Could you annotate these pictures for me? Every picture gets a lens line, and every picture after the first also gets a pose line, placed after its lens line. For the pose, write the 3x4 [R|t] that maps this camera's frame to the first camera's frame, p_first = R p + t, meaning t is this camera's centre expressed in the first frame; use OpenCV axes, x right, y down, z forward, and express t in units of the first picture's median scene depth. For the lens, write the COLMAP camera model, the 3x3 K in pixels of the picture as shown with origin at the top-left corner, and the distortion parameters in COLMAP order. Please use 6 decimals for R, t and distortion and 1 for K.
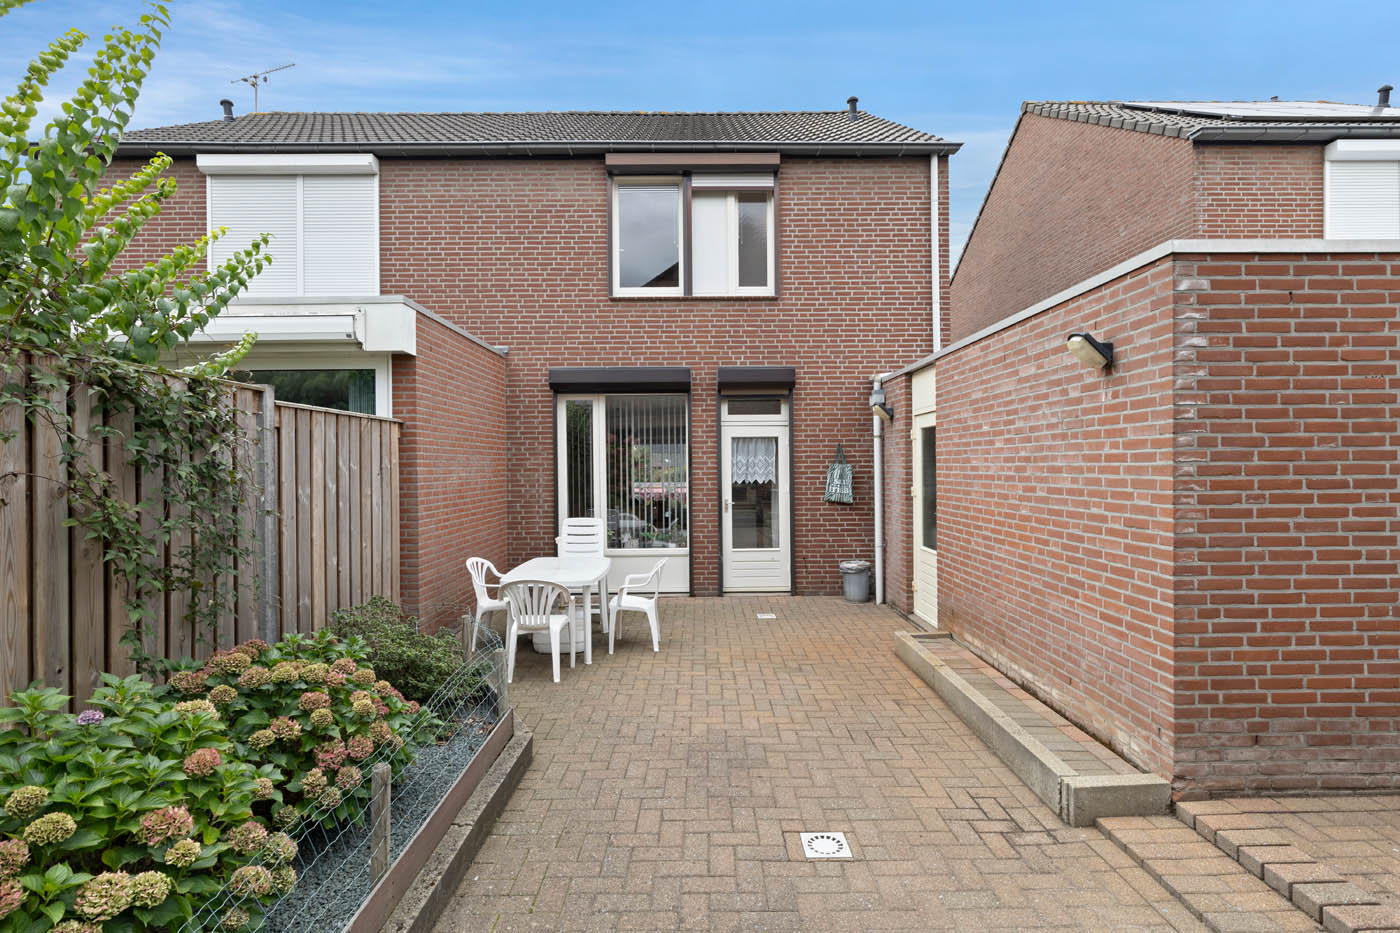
lens RADIAL K [[695.2, 0, 701.4], [0, 695.2, 464.3], [0, 0, 1]] dist [0.002443, -0.001665]
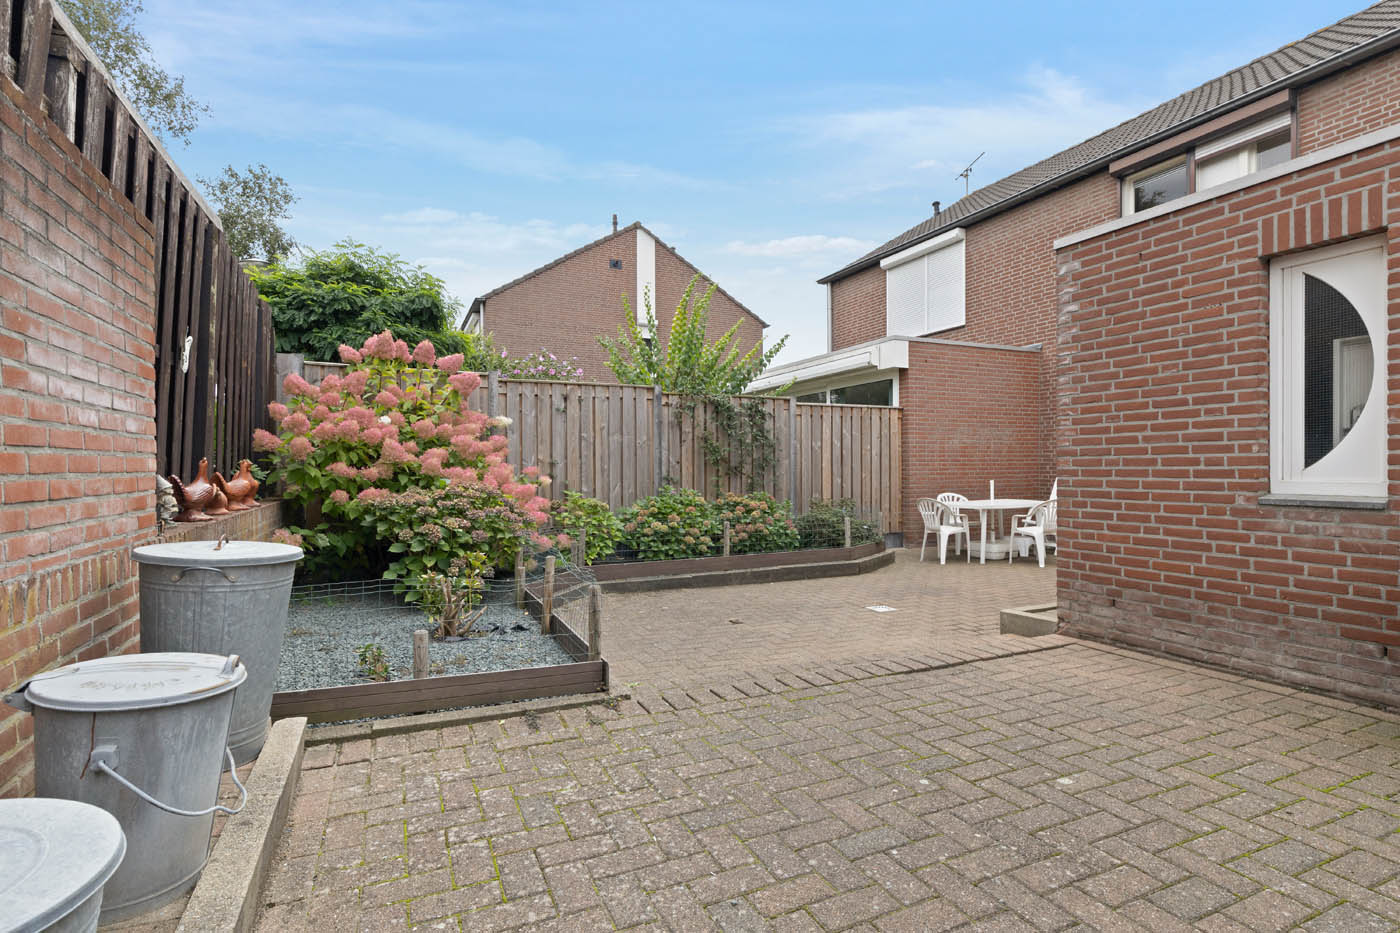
lens RADIAL K [[695.2, 0, 701.3], [0, 695.2, 463.3], [0, 0, 1]] dist [0.002443, -0.001665]
pose [[0.404717, -0.000770, -0.914442, 1.679293], [0.002279, 0.999997, 0.000167, 0.131263], [0.914439, -0.002151, 0.404717, -0.239290]]
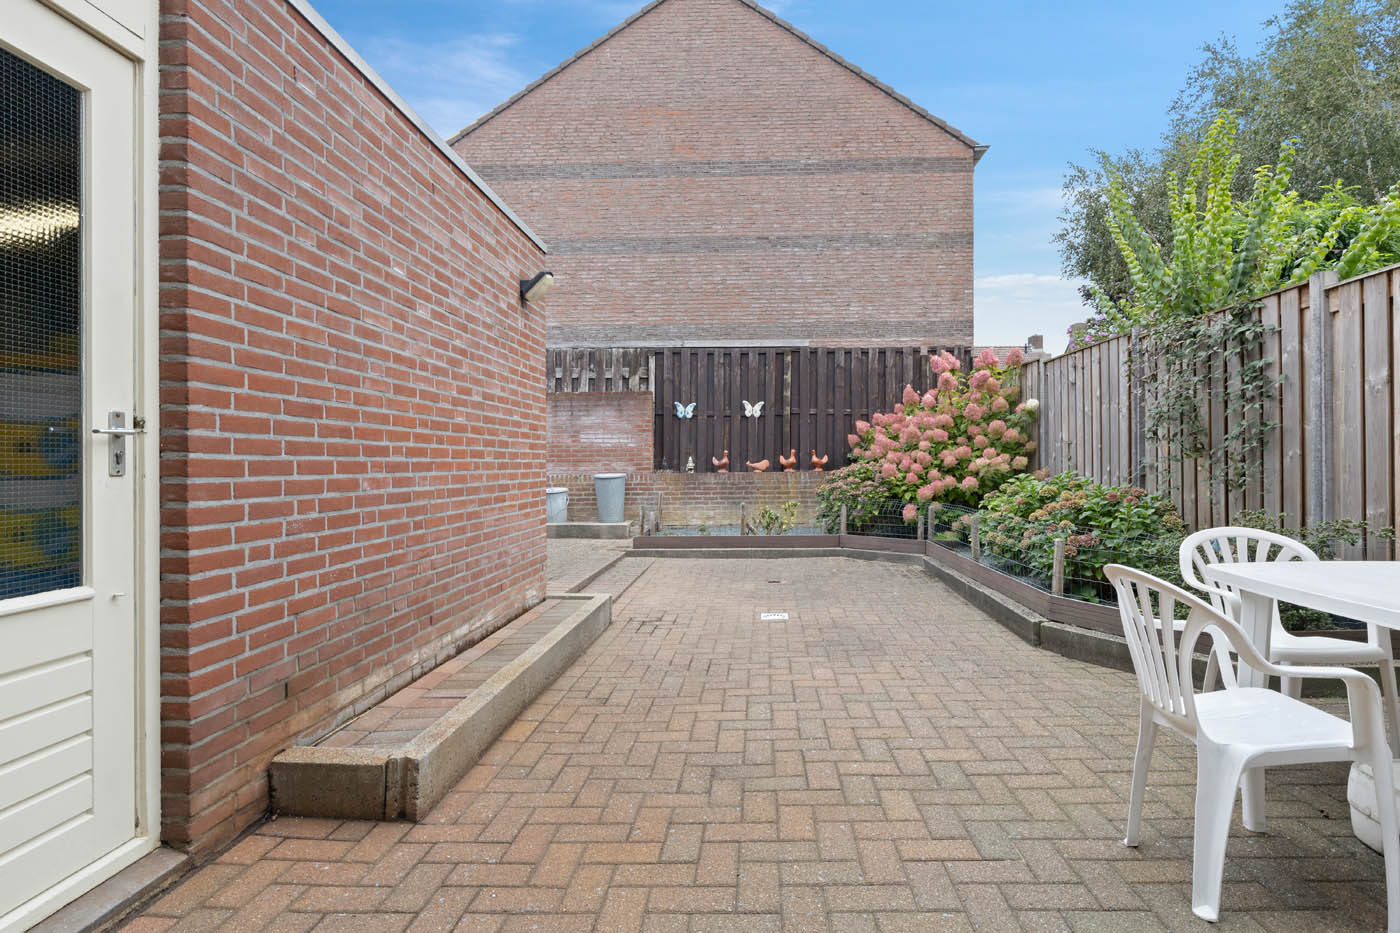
lens RADIAL K [[695.2, 0, 700.7], [0, 695.2, 460.4], [0, 0, 1]] dist [0.002443, -0.001665]
pose [[-0.995976, 0.007908, 0.089269, 0.198909], [0.007526, 0.999961, -0.004612, 0.179096], [-0.089302, -0.003921, -0.995997, 2.621291]]
